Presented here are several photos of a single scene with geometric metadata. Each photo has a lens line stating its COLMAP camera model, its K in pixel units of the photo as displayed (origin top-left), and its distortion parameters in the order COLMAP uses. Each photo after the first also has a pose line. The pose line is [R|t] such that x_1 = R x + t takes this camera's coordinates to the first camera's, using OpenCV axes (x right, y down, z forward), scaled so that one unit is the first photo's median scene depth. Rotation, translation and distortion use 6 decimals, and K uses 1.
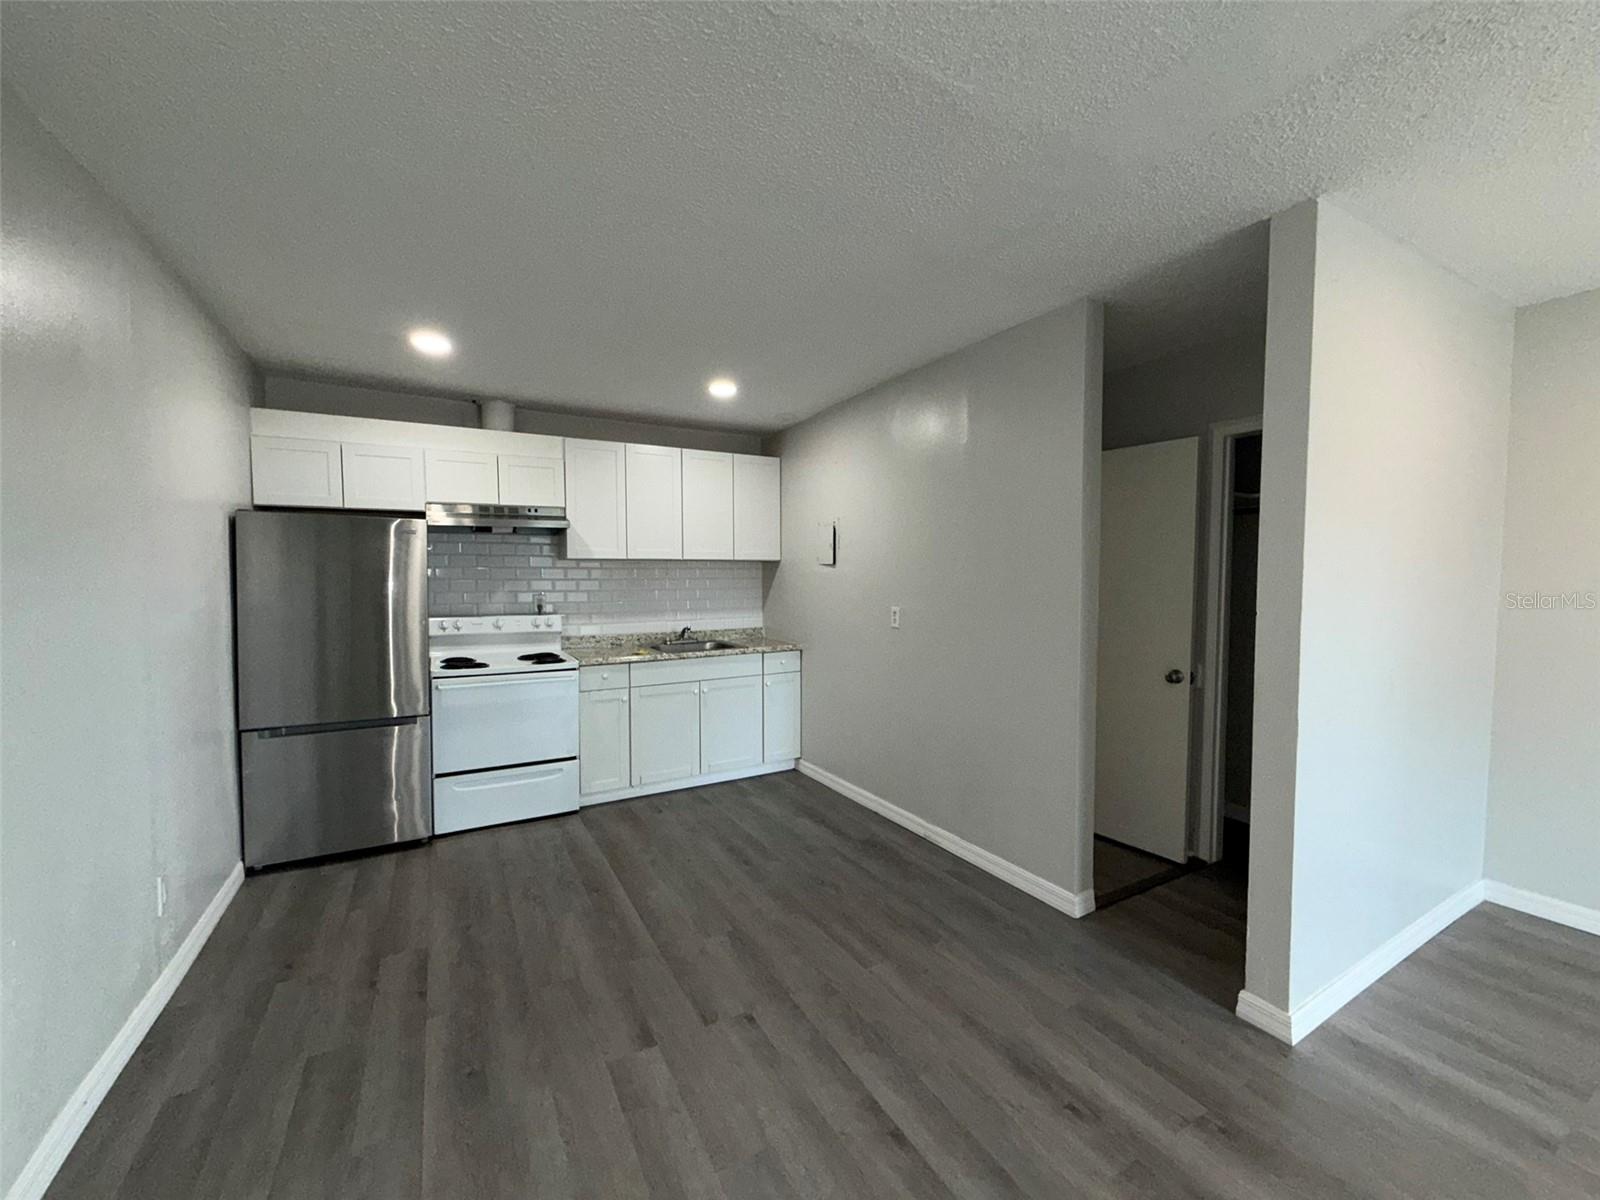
lens RADIAL K [[636.6, 0, 800.0], [0, 636.6, 600.0], [0, 0, 1]] dist [-0.003522, 0.000035]
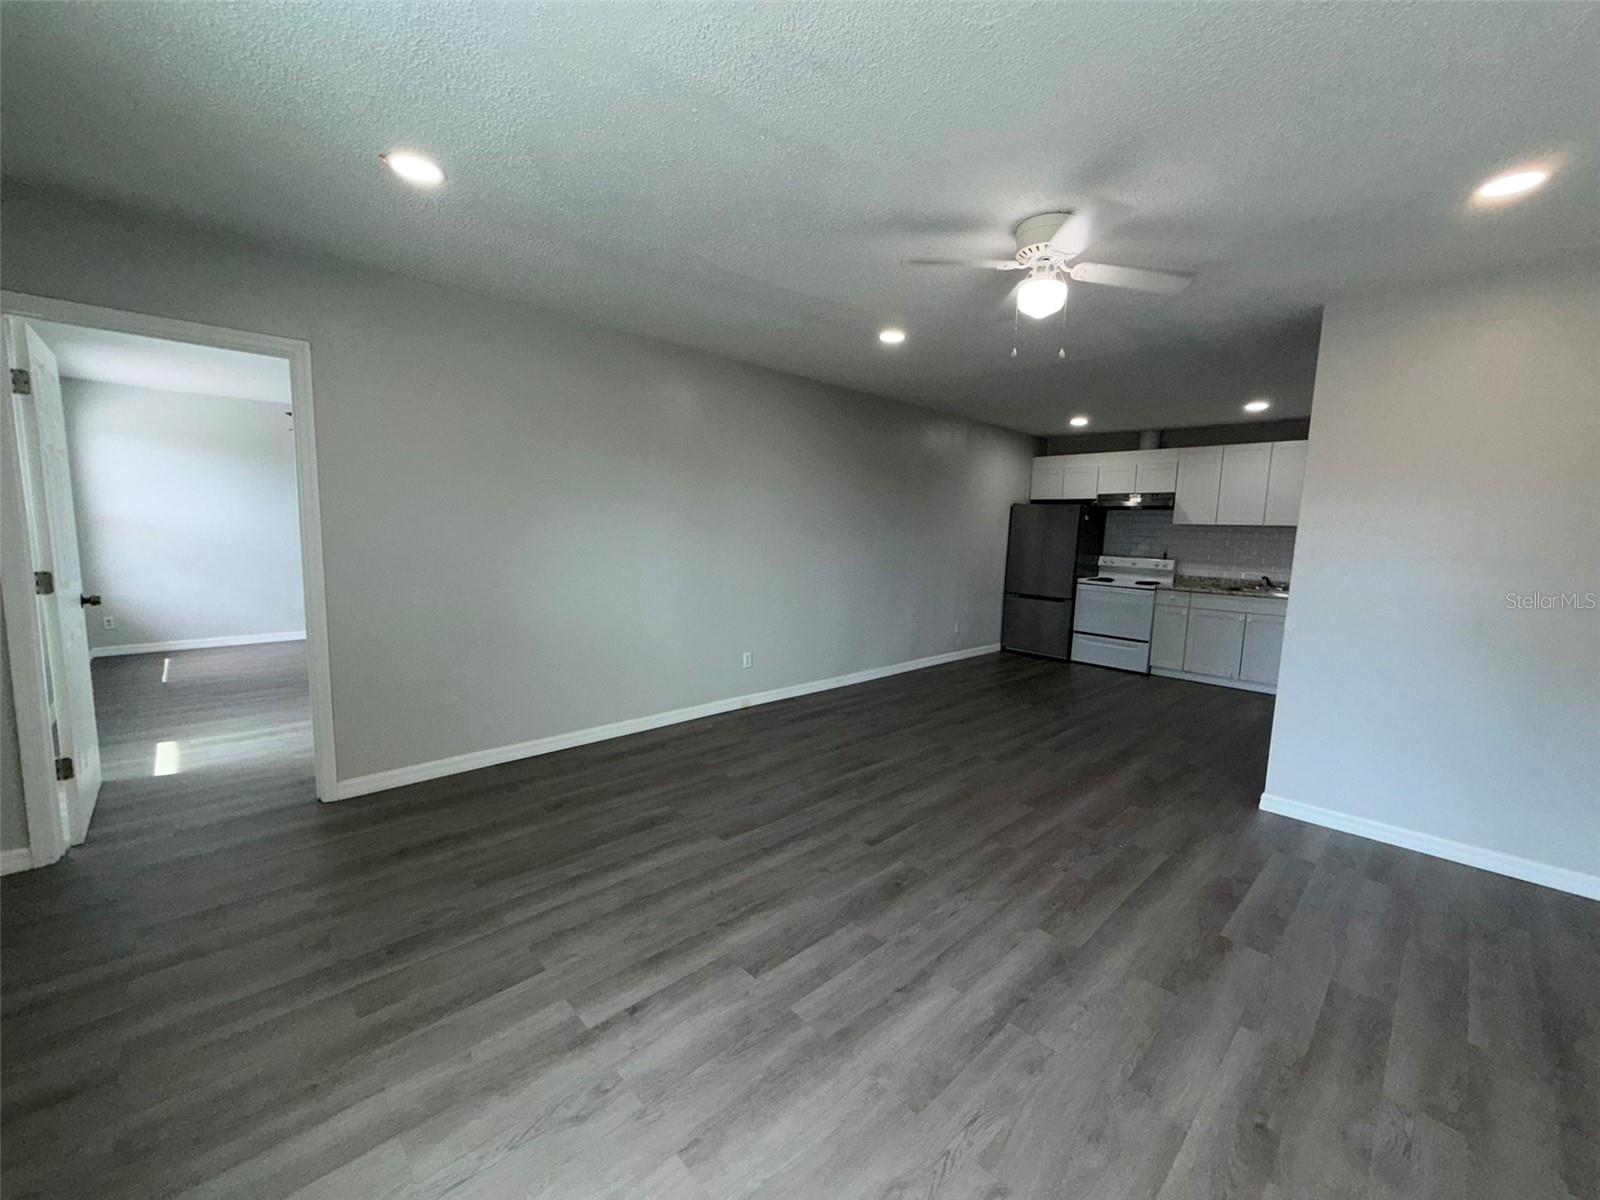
lens RADIAL K [[636.6, 0, 800.0], [0, 636.6, 600.0], [0, 0, 1]] dist [-0.003522, 0.000035]
pose [[0.256357, 0.120891, -0.958992, 0.937131], [-0.065969, 0.992023, 0.107420, 0.013774], [0.964328, 0.035726, 0.262287, -0.314168]]
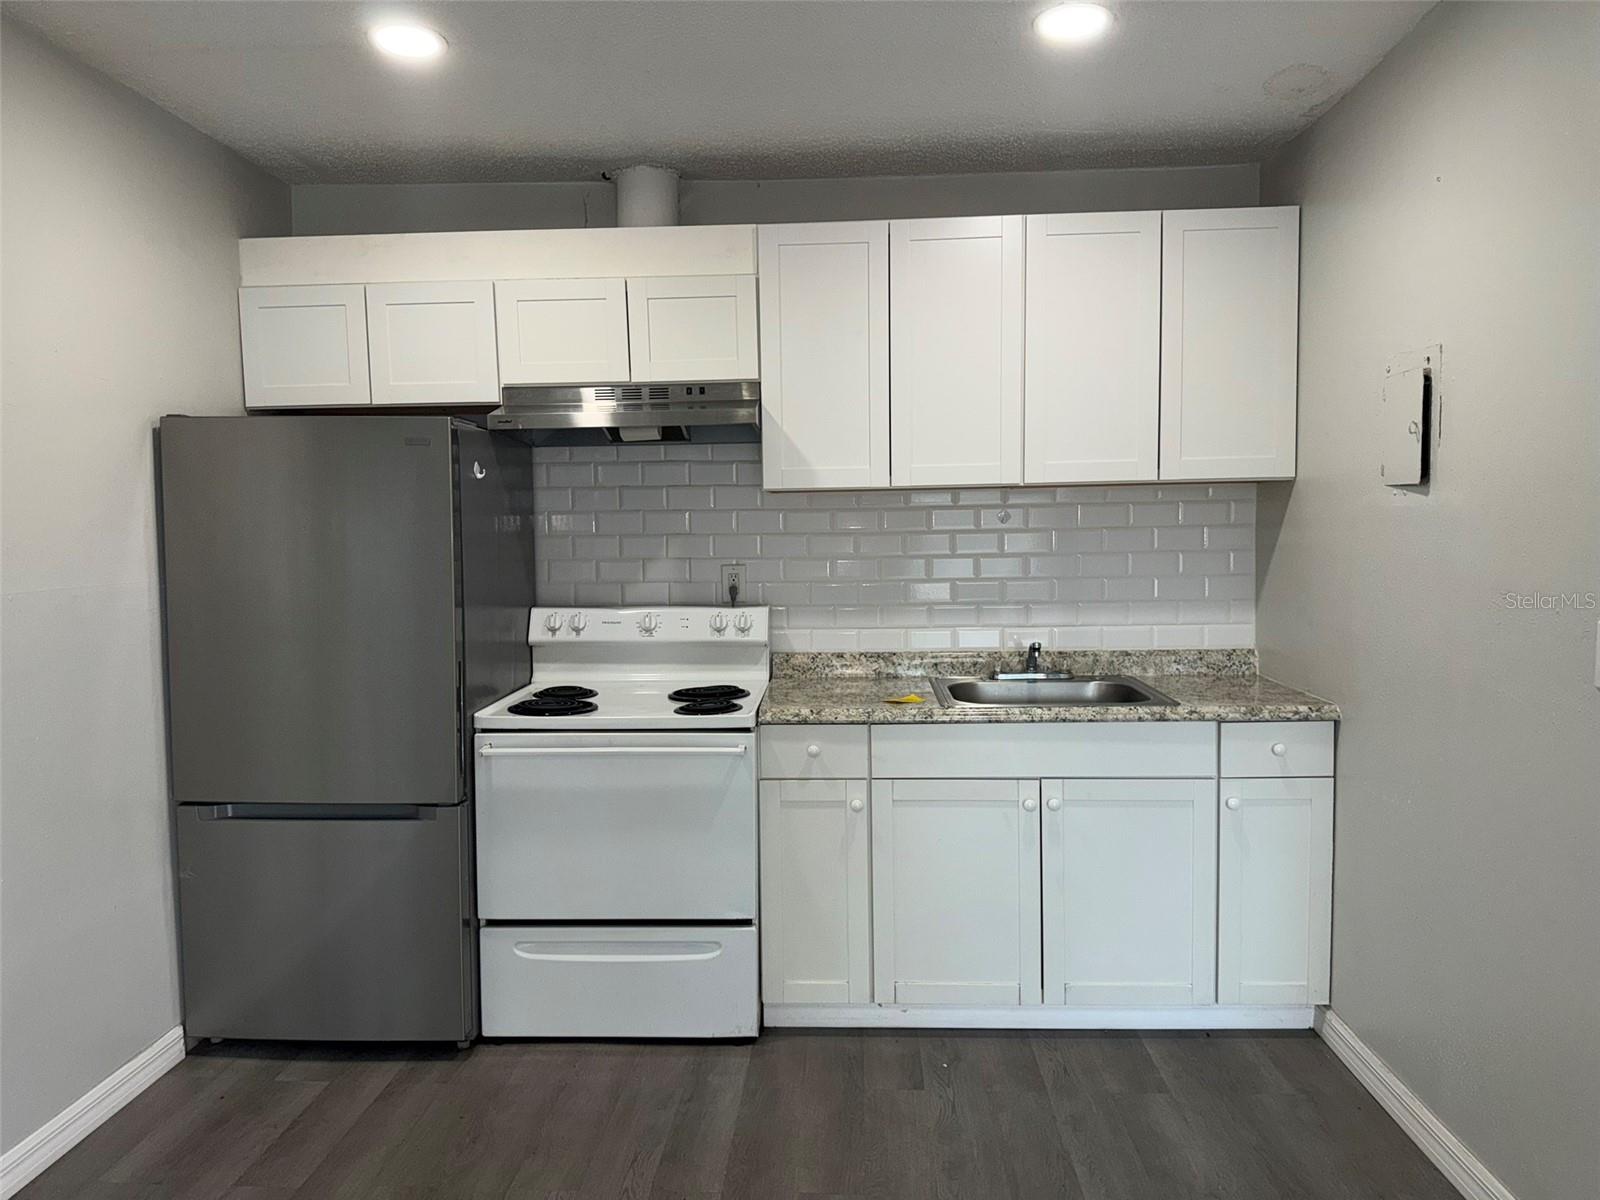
lens RADIAL K [[1140.4, 0, 798.4], [0, 1140.4, 609.5], [0, 0, 1]] dist [0.141739, -0.257533]
pose [[0.843618, 0.030481, -0.536078, 0.107923], [-0.007772, 0.998976, 0.044570, -0.014336], [0.536887, -0.033433, 0.842991, 0.296008]]
